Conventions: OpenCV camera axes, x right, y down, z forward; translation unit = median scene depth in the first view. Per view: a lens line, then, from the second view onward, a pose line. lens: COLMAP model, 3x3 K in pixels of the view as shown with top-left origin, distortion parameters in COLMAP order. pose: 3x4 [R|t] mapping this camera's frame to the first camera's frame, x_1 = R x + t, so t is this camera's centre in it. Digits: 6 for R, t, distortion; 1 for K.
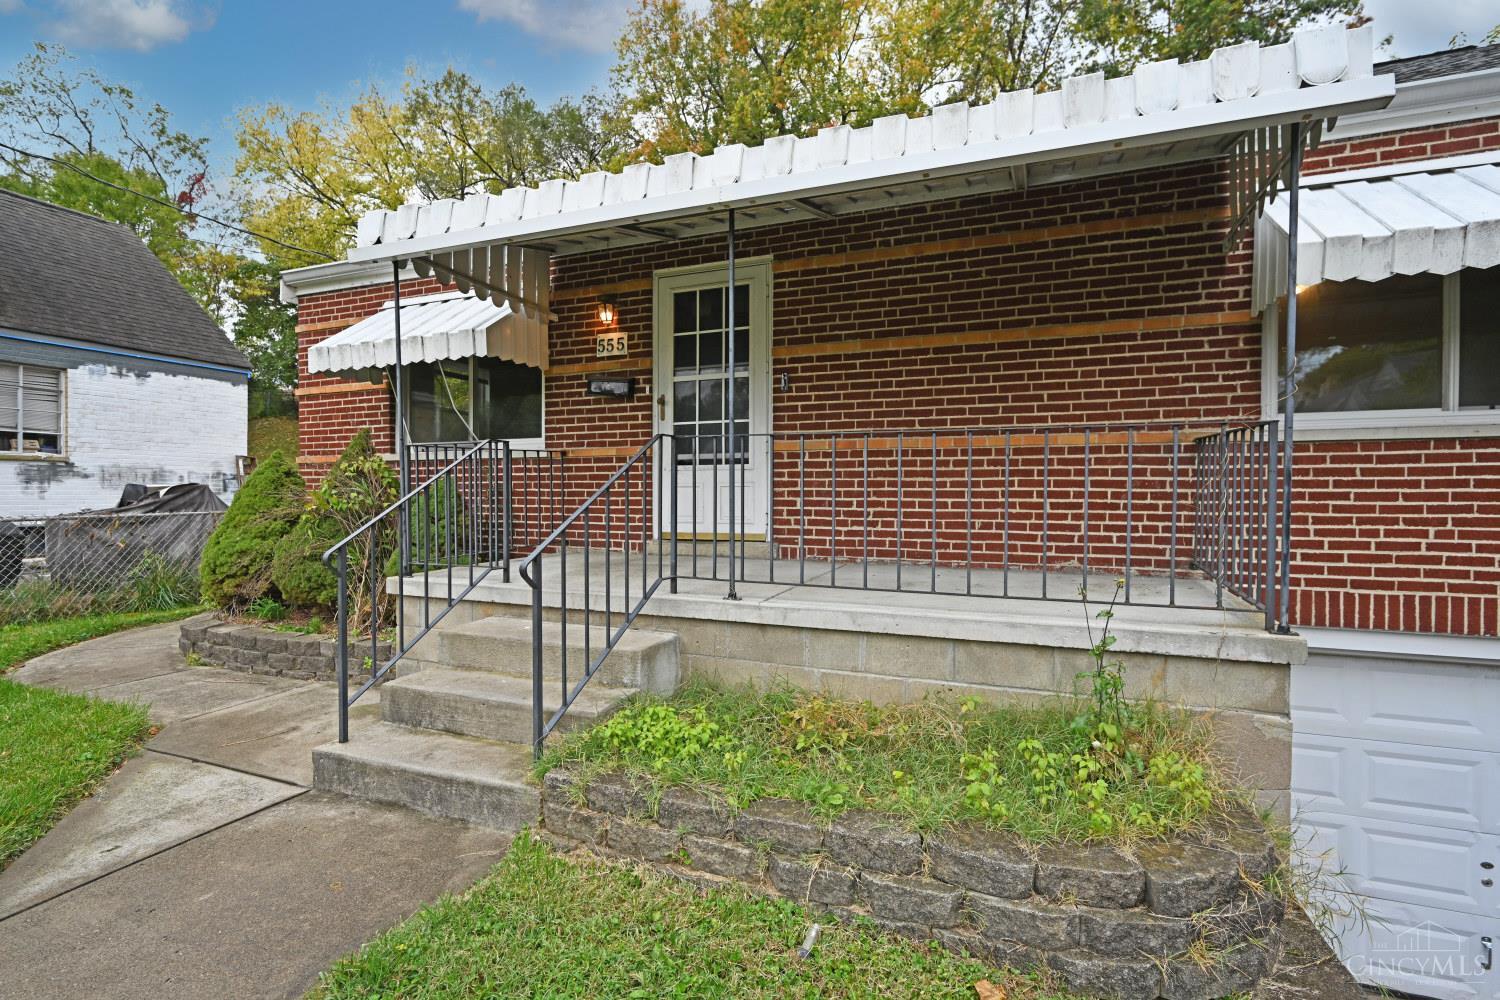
lens RADIAL K [[693.6, 0, 750.3], [0, 693.6, 503.1], [0, 0, 1]] dist [-0.002330, 0.000361]
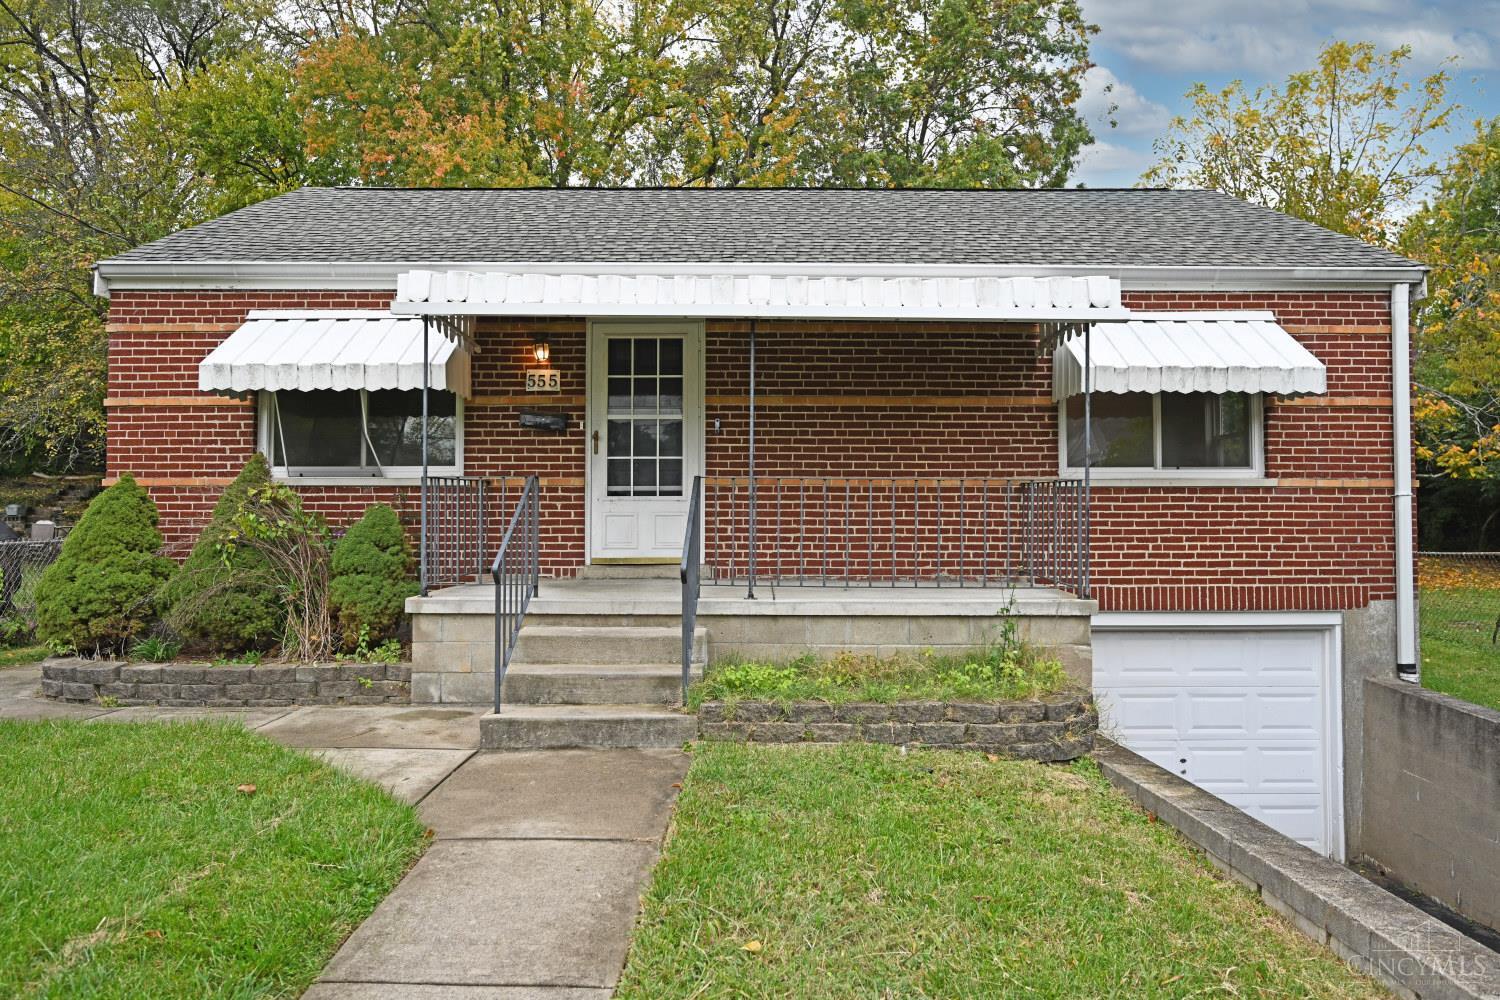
lens RADIAL K [[947.7, 0, 749.4], [0, 947.7, 497.6], [0, 0, 1]] dist [-0.008662, -0.000246]
pose [[0.930485, 0.010676, 0.366173, -0.533434], [0.005200, 0.999090, -0.042343, 0.014303], [-0.366292, 0.041304, 0.929583, -0.547429]]
